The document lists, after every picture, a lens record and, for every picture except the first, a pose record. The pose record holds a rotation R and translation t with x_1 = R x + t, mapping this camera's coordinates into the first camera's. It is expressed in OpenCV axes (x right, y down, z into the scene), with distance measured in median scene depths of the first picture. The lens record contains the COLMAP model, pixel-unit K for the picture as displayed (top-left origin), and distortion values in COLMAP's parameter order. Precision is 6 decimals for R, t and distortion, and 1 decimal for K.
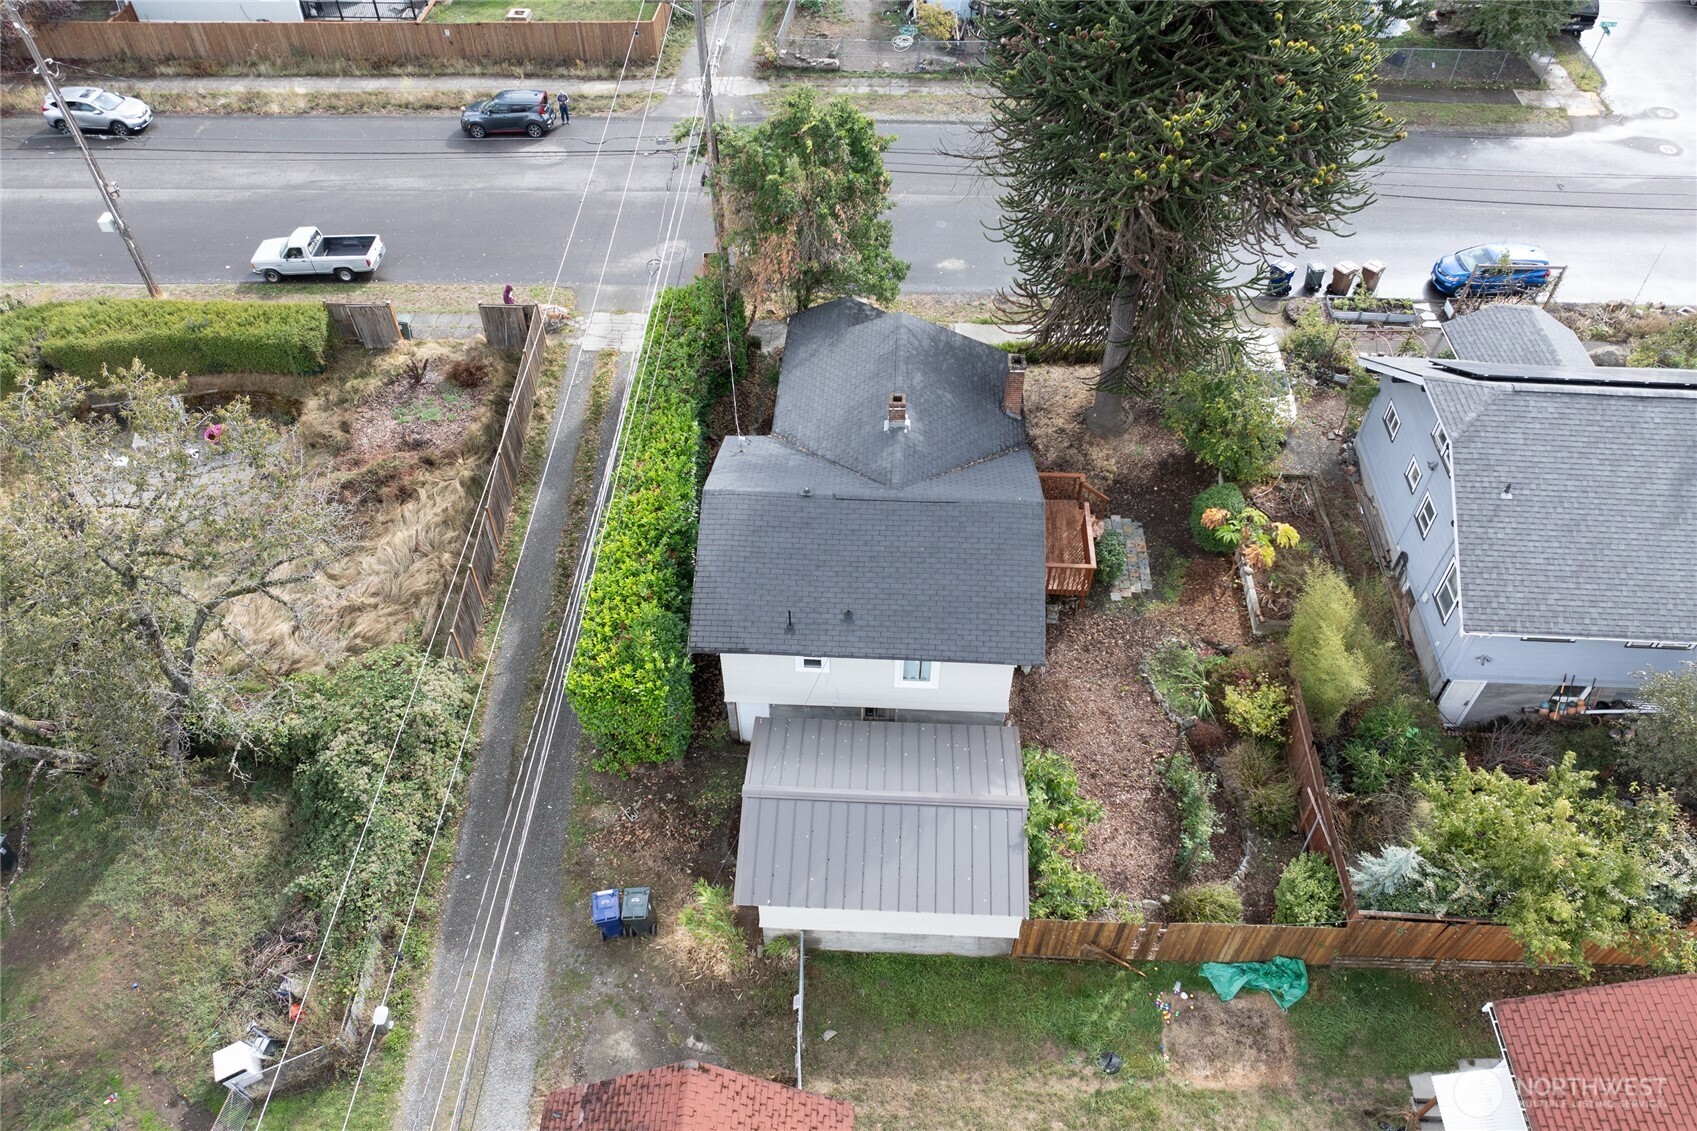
lens RADIAL K [[1207.7, 0, 830.6], [0, 1207.7, 568.7], [0, 0, 1]] dist [-0.037939, 0.002079]
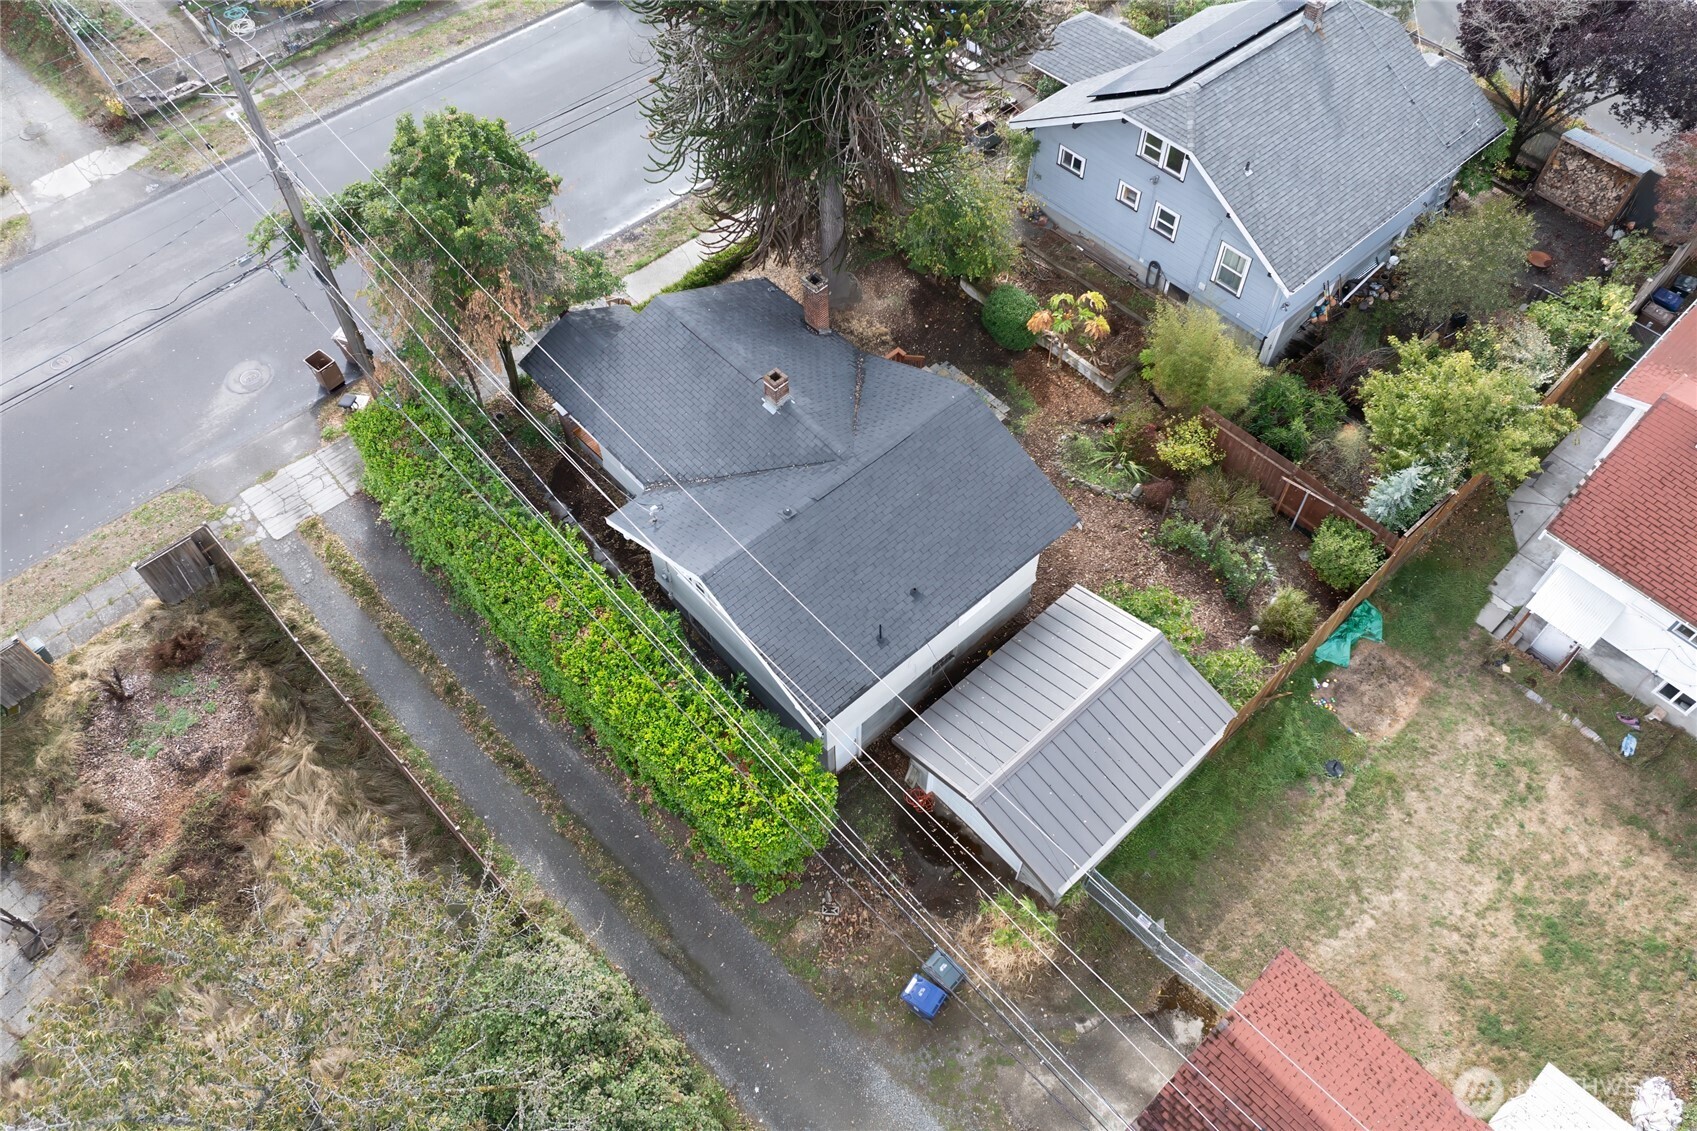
lens RADIAL K [[1207.7, 0, 830.6], [0, 1207.7, 568.7], [0, 0, 1]] dist [-0.037939, 0.002079]
pose [[0.704780, -0.579194, 0.409658, -0.328214], [0.524679, 0.814218, 0.248517, -0.198173], [-0.477490, 0.039789, 0.877736, 0.154588]]
